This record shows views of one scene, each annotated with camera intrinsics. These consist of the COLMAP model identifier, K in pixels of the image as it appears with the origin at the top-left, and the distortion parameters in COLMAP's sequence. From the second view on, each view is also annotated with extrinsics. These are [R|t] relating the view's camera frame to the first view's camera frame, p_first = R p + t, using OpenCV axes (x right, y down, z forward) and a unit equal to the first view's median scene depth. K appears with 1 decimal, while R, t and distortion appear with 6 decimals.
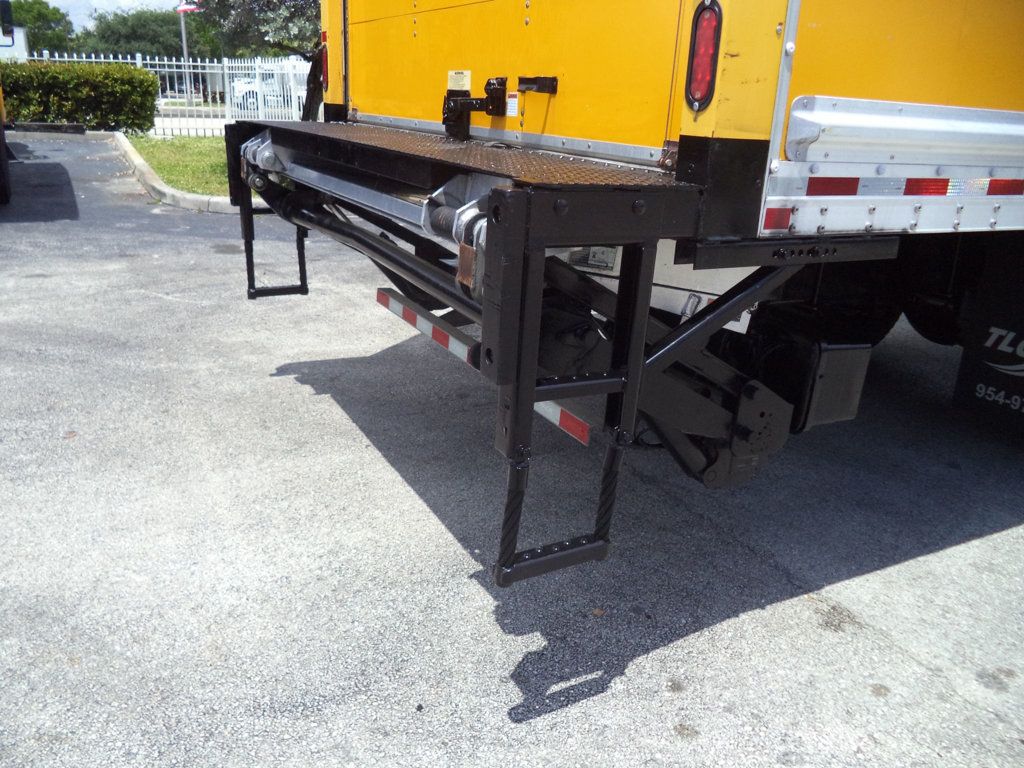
lens RADIAL K [[828.9, 0, 533.0], [0, 828.9, 382.4], [0, 0, 1]] dist [-0.010847, -0.017819]
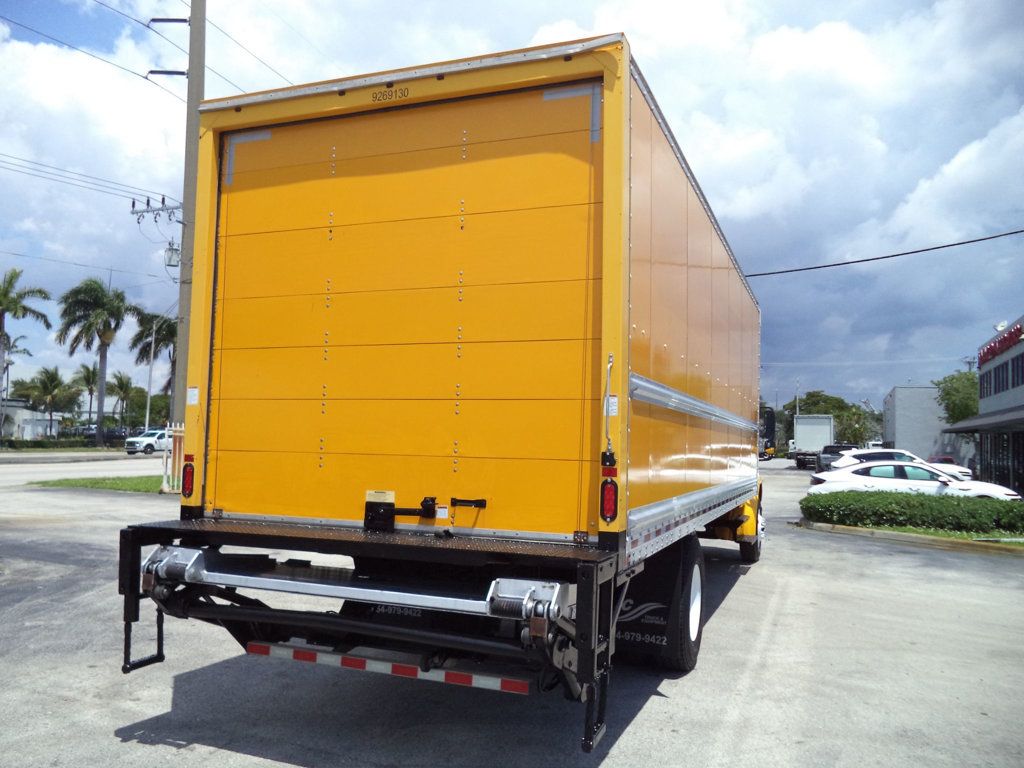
lens RADIAL K [[828.9, 0, 510.1], [0, 828.9, 381.3], [0, 0, 1]] dist [-0.010847, -0.017819]
pose [[0.771863, 0.015668, 0.635596, -1.108494], [0.219692, 0.931546, -0.289755, -0.047219], [-0.596627, 0.363287, 0.715583, -0.506902]]
